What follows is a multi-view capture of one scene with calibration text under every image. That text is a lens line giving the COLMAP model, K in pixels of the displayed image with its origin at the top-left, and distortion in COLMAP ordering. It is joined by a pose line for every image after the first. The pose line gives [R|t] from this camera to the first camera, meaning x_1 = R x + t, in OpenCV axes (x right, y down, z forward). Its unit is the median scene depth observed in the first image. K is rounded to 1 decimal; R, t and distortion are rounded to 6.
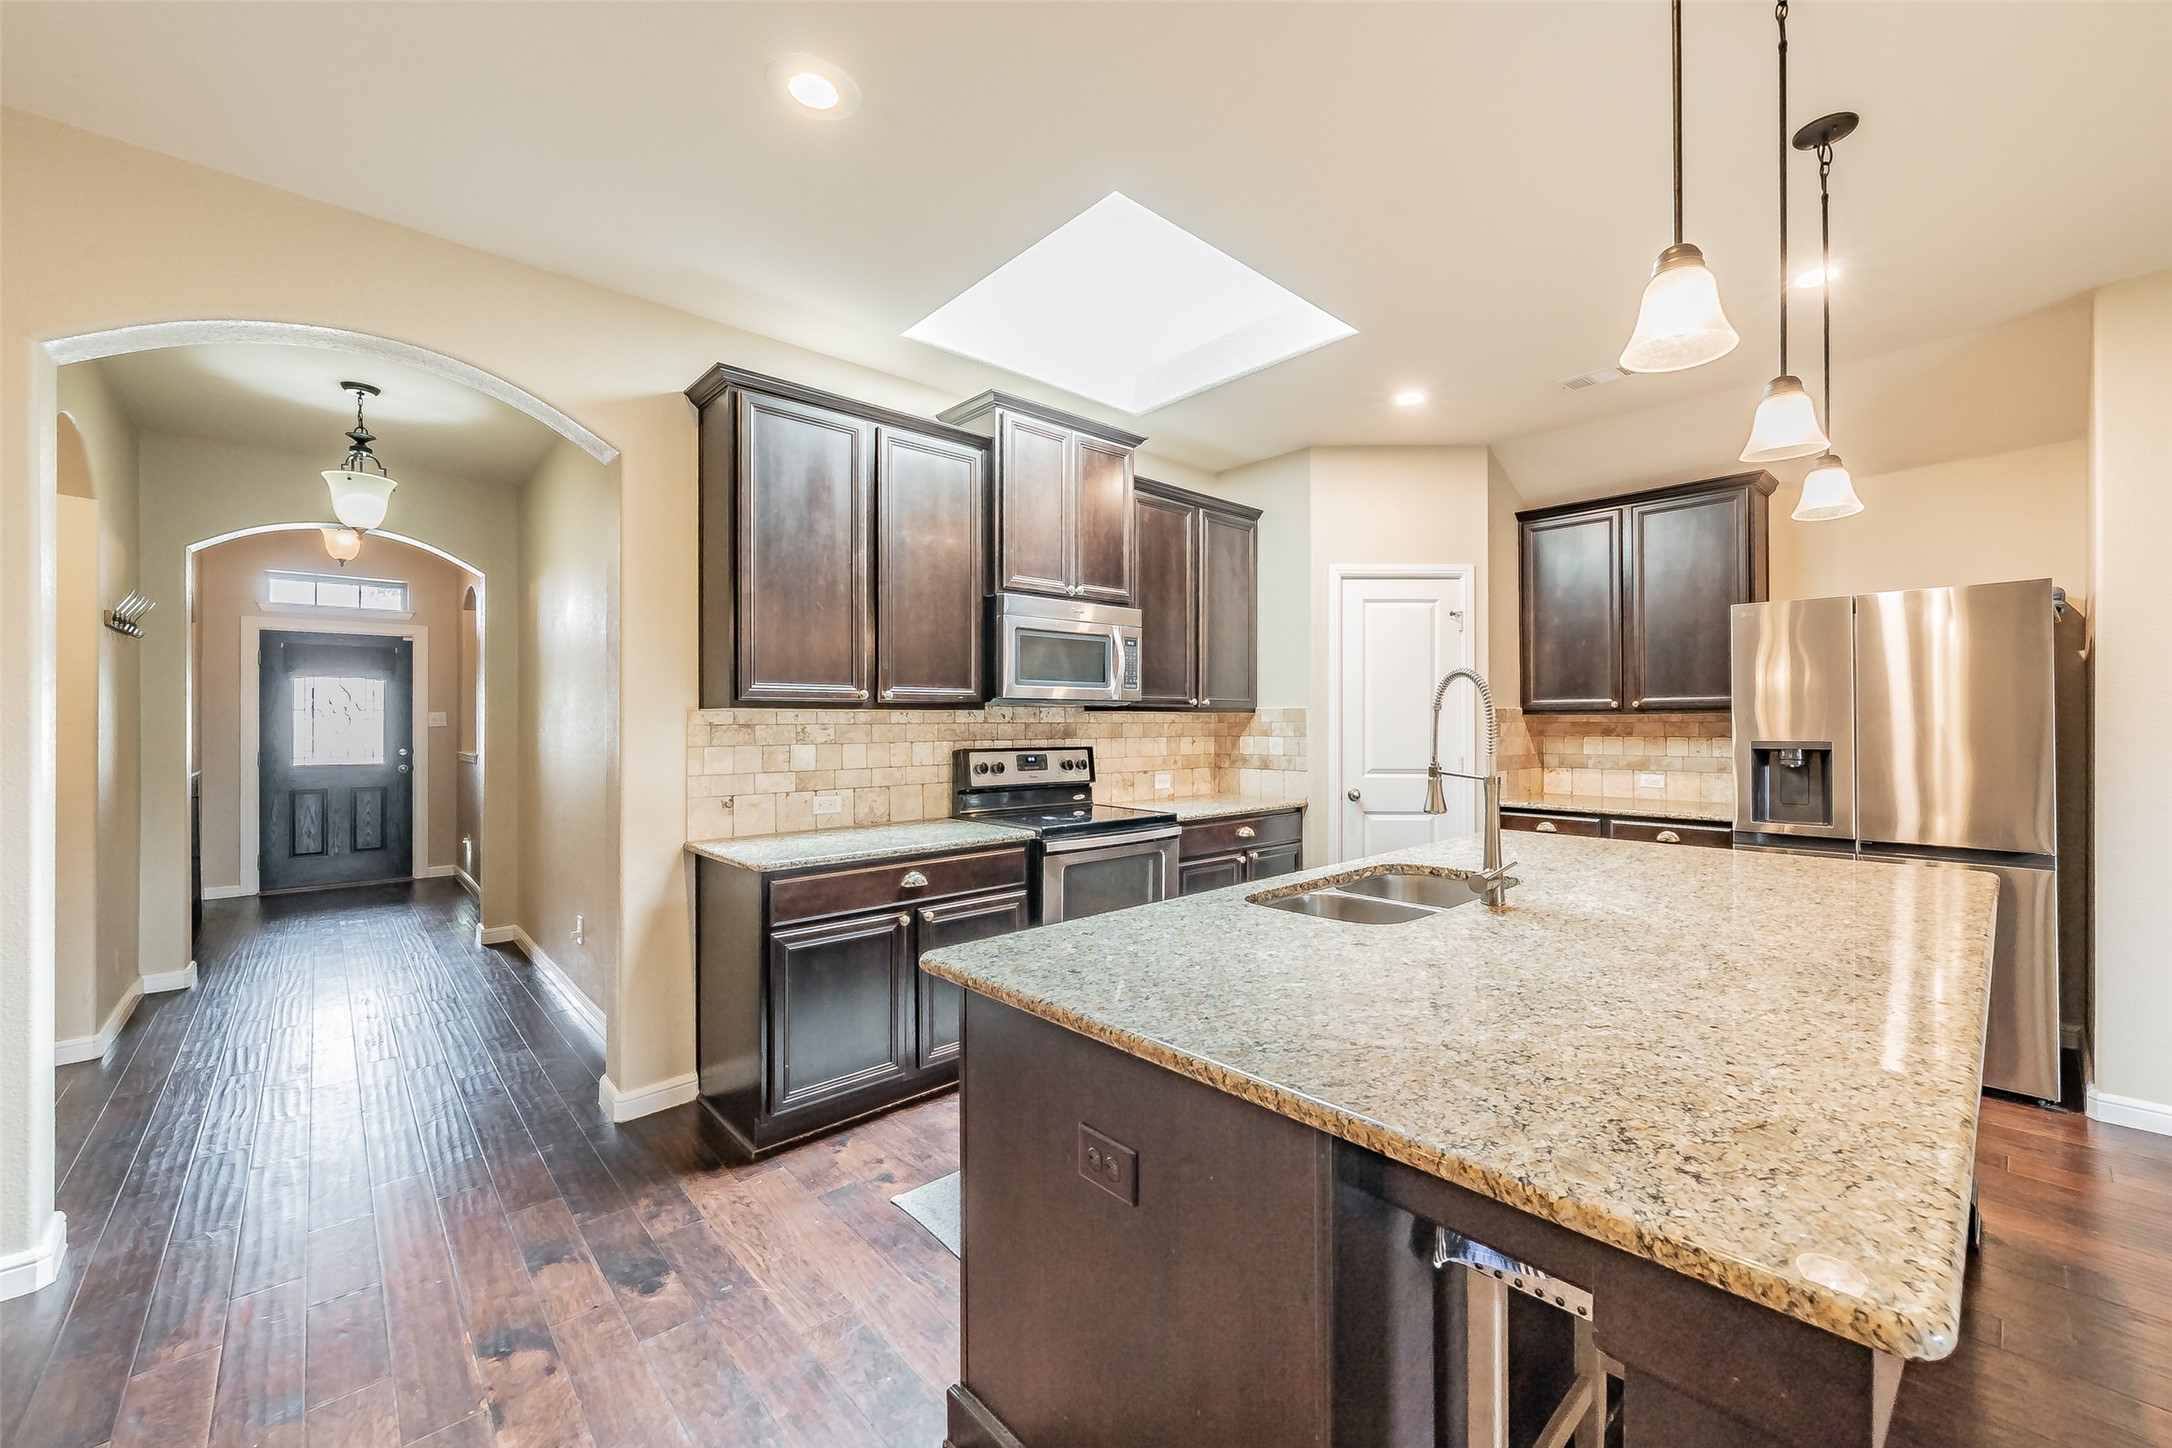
lens RADIAL K [[855.2, 0, 1159.3], [0, 855.2, 717.0], [0, 0, 1]] dist [-0.001137, -0.000113]
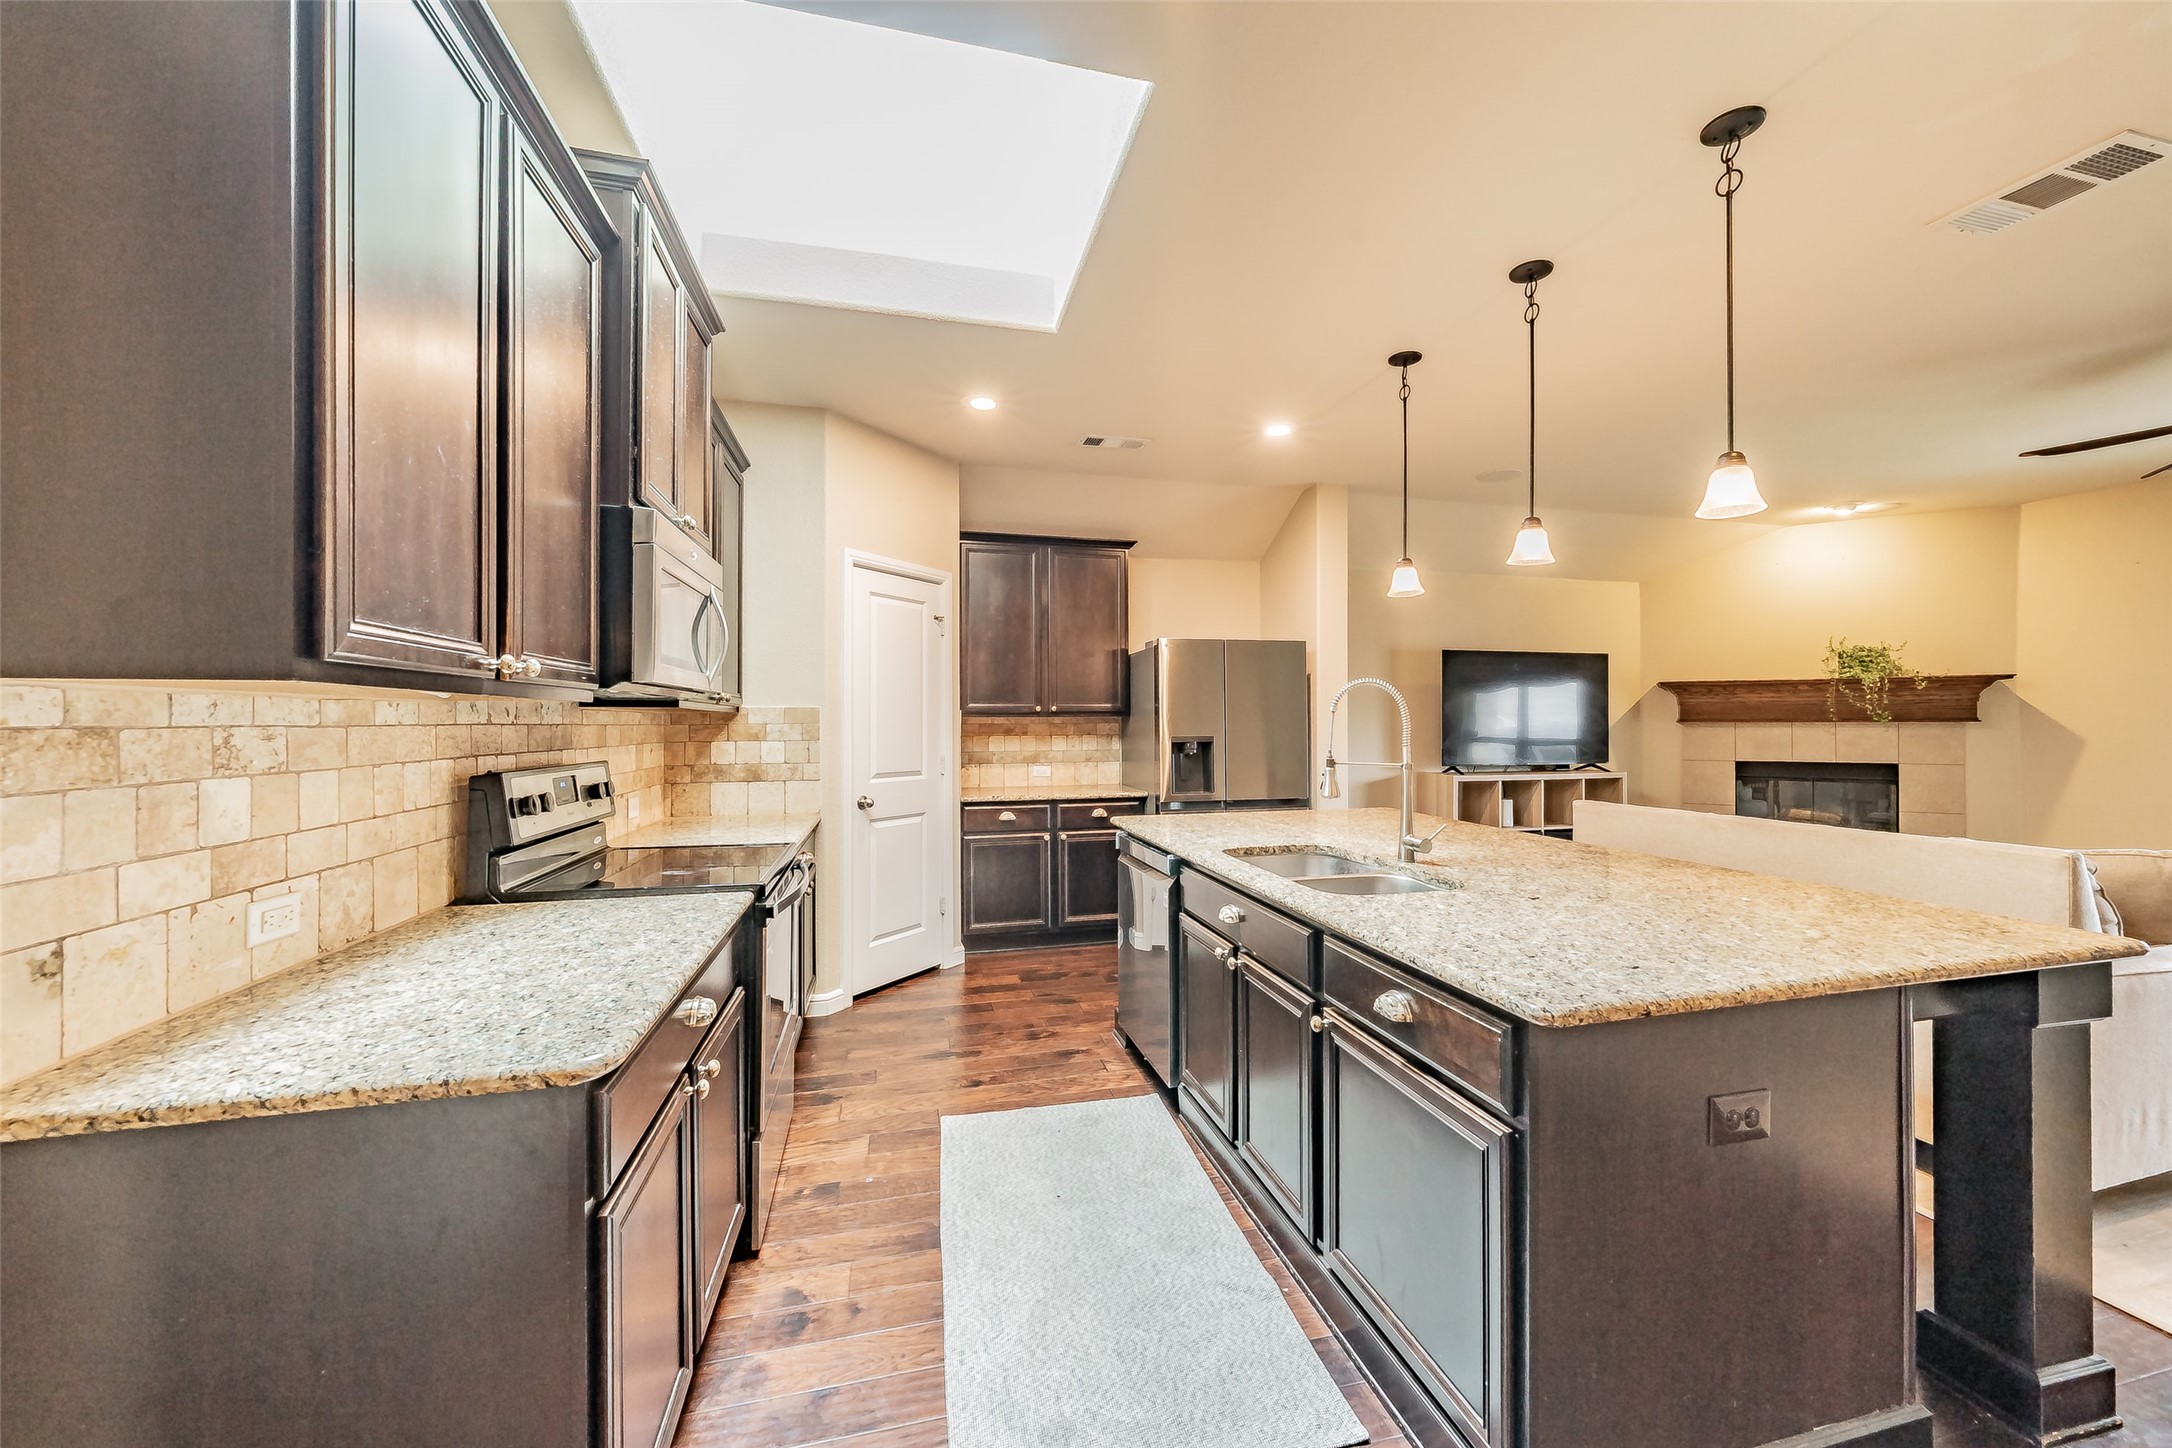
lens RADIAL K [[803.7, 0, 1139.0], [0, 803.7, 719.9], [0, 0, 1]] dist [-0.000207, -0.000014]
pose [[0.493651, 0.004108, 0.869650, -0.442954], [-0.003640, 0.999990, -0.002657, 0.003978], [-0.869652, -0.001854, 0.493661, 0.371914]]
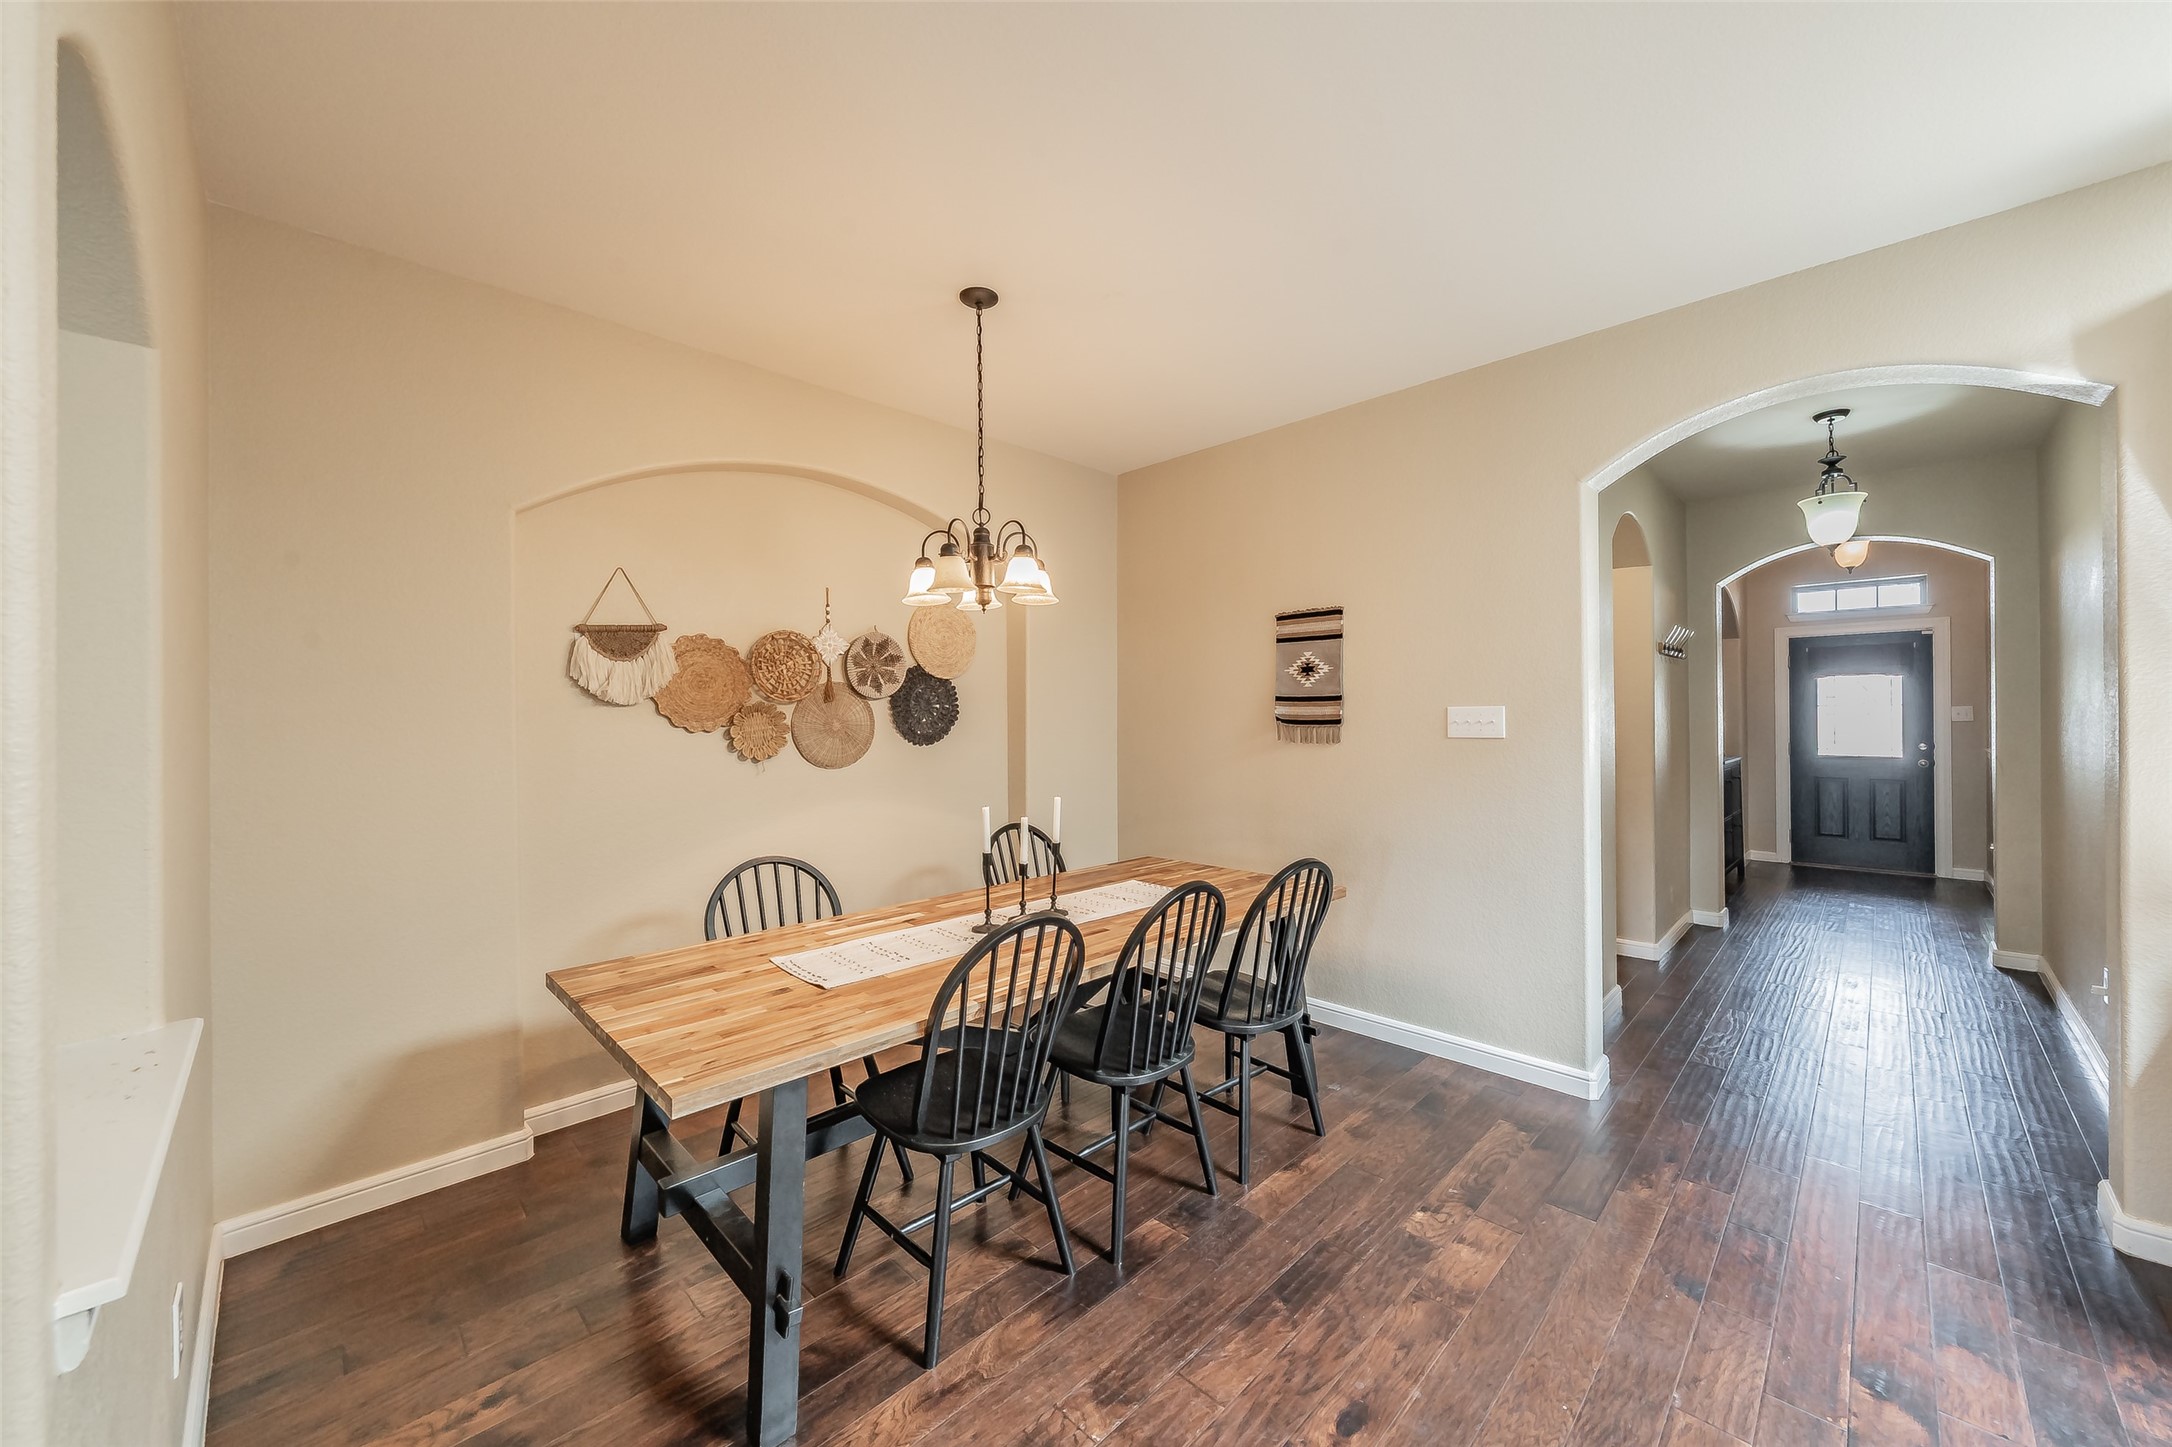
lens RADIAL K [[799.7, 0, 1090.2], [0, 799.7, 715.8], [0, 0, 1]] dist [-0.001331, -0.000162]
pose [[0.005034, 0.003400, -0.999982, 0.060954], [0.014033, 0.999896, 0.003470, -0.019537], [0.999889, -0.014050, 0.004986, 0.049339]]
